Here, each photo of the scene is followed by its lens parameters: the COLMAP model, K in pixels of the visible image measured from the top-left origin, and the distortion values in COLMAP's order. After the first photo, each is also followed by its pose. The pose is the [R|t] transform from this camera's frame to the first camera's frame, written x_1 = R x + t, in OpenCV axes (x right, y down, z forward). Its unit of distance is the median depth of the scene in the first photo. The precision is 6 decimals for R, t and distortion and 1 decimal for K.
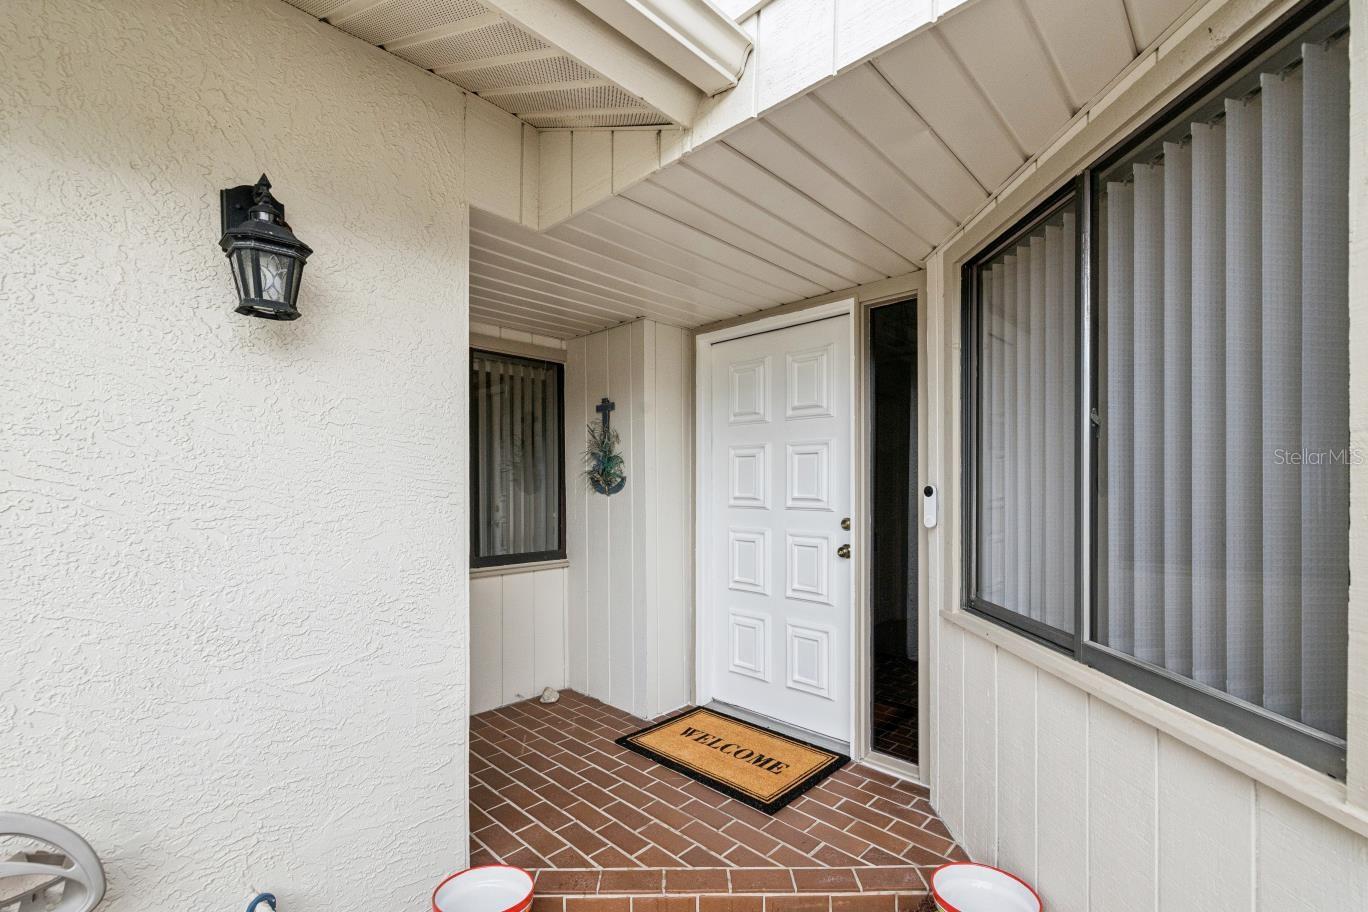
lens RADIAL K [[586.4, 0, 685.0], [0, 586.4, 473.8], [0, 0, 1]] dist [0.001430, 0.000302]
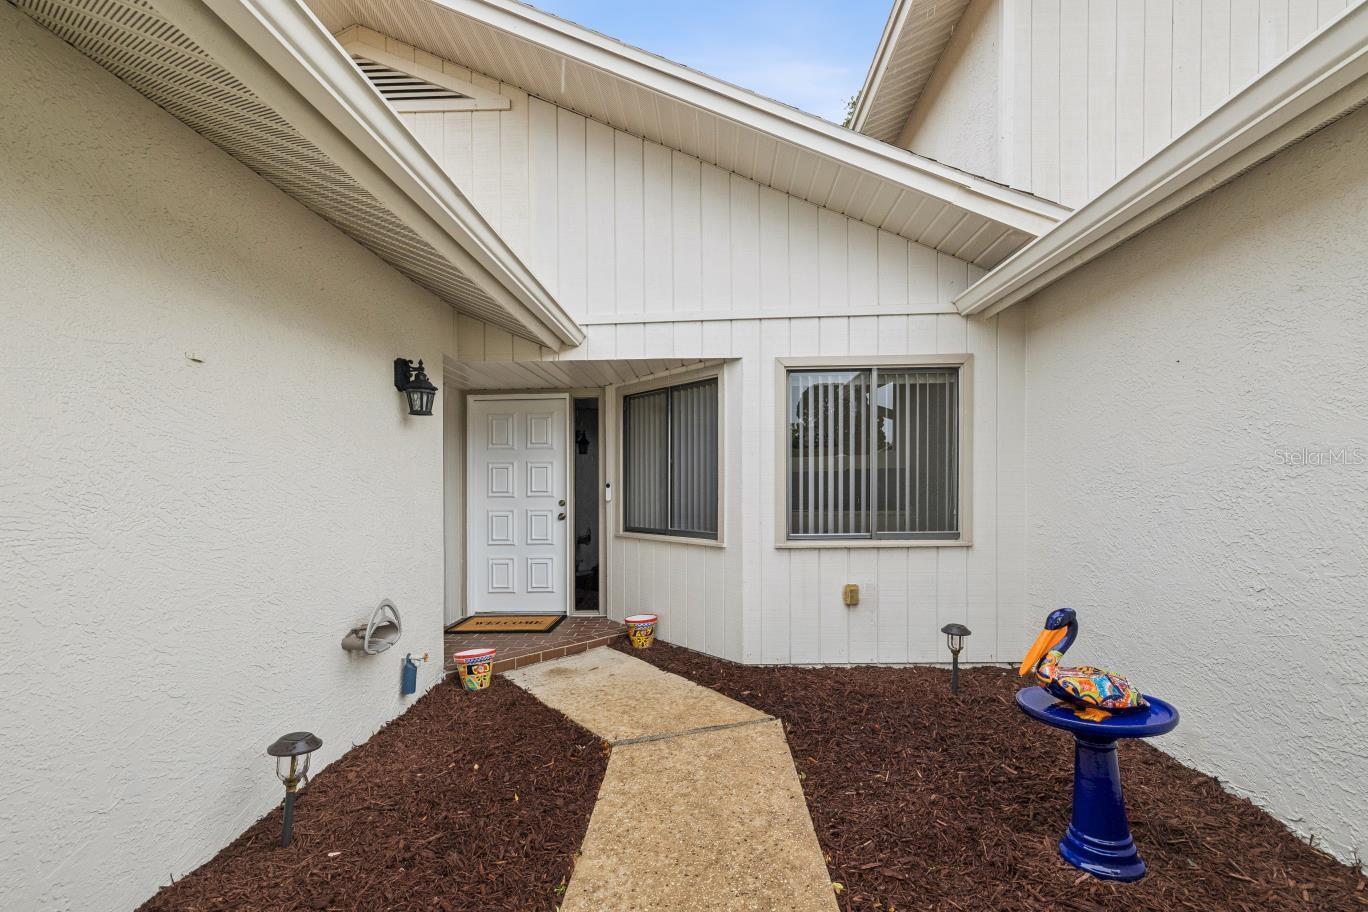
lens RADIAL K [[586.4, 0, 685.0], [0, 586.4, 473.8], [0, 0, 1]] dist [0.001430, 0.000302]
pose [[0.754941, 0.007164, 0.655754, -0.775331], [0.000280, 0.999937, -0.011247, 0.008043], [-0.655793, 0.008674, 0.754891, -0.849858]]
